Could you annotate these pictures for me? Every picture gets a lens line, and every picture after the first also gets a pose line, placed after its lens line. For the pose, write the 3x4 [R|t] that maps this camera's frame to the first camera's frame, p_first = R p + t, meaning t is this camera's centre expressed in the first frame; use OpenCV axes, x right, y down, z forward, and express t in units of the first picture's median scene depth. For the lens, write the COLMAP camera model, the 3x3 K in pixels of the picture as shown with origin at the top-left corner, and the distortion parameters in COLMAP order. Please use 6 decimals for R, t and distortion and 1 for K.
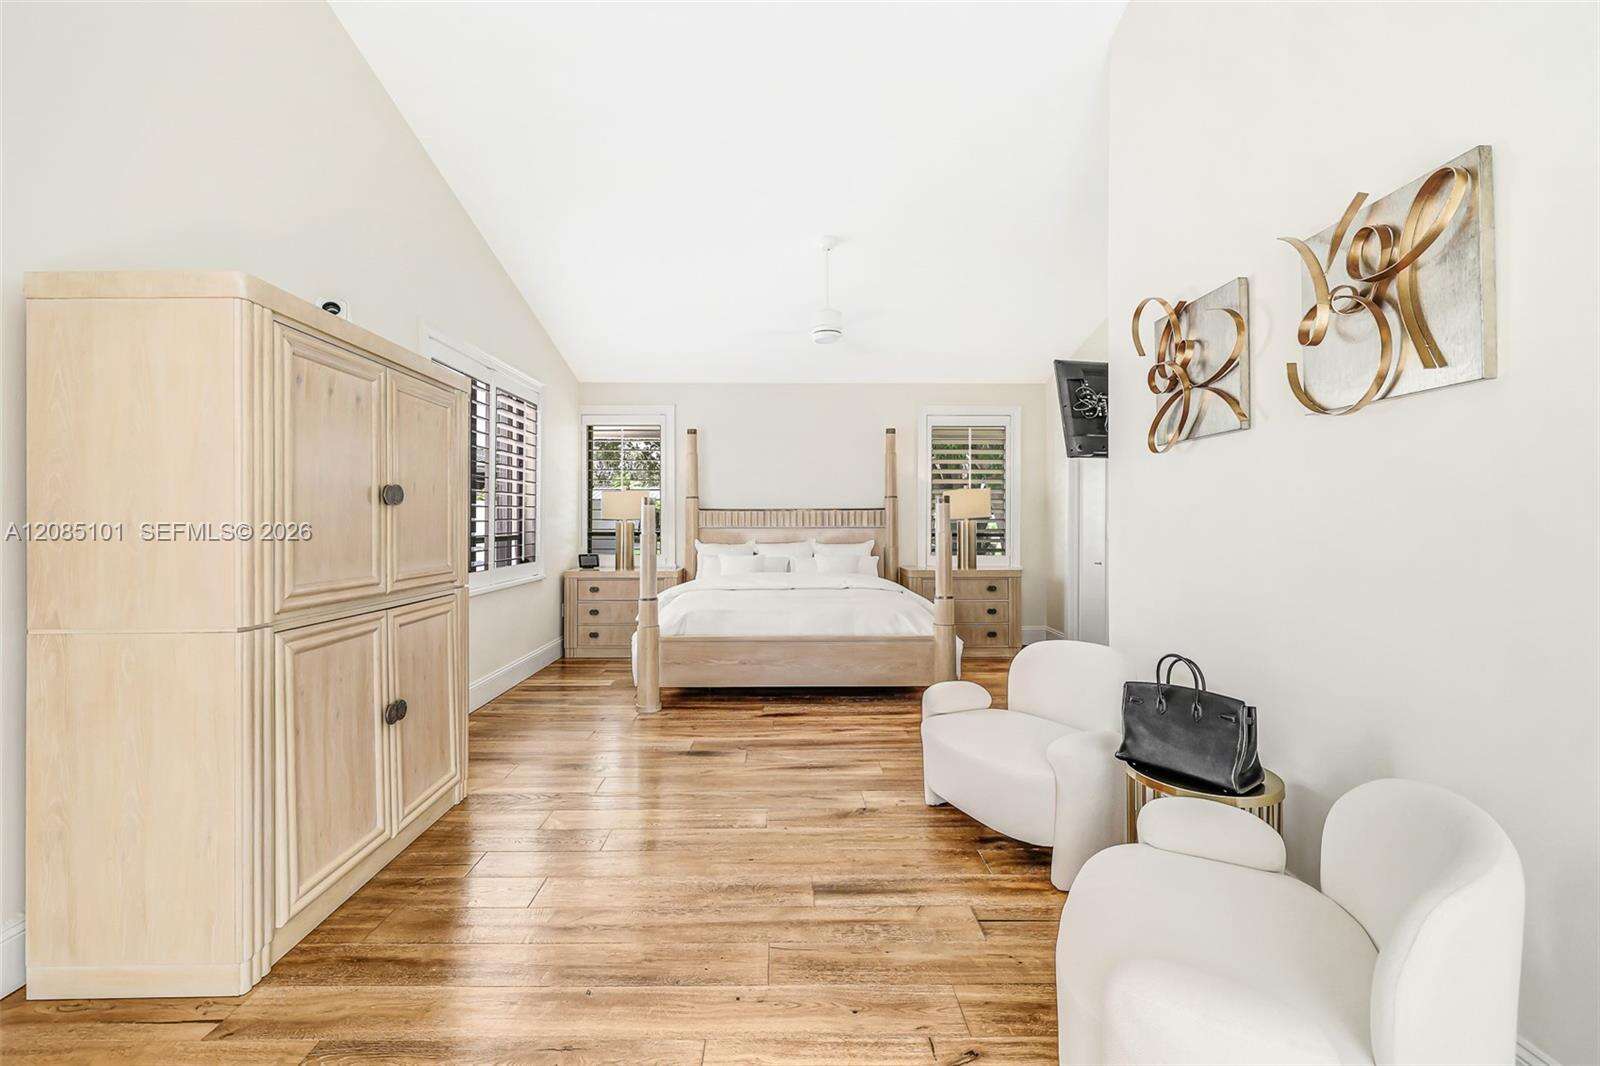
lens RADIAL K [[675.8, 0, 797.5], [0, 675.8, 522.7], [0, 0, 1]] dist [-0.000684, 0.000384]
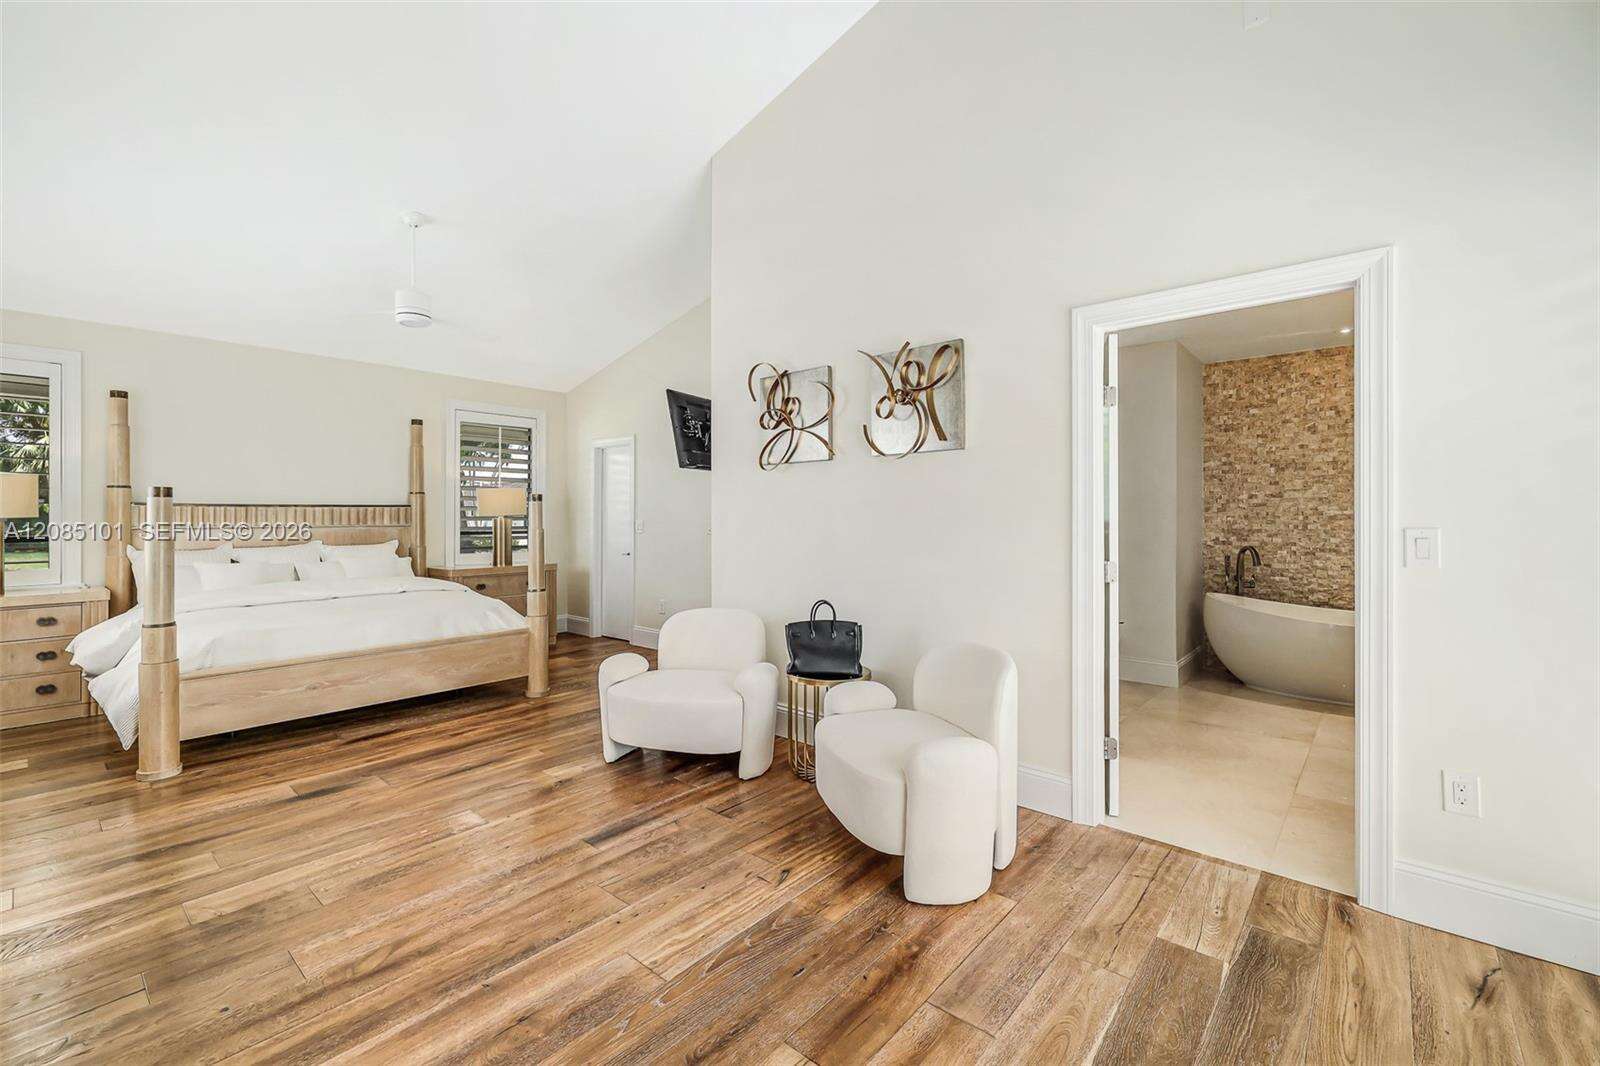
lens RADIAL K [[675.8, 0, 792.5], [0, 675.8, 523.6], [0, 0, 1]] dist [-0.000684, 0.000384]
pose [[0.665687, -0.008517, 0.746183, -0.451081], [0.005663, 0.999964, 0.006362, 0.002155], [-0.746210, -0.000009, 0.665711, -0.006393]]
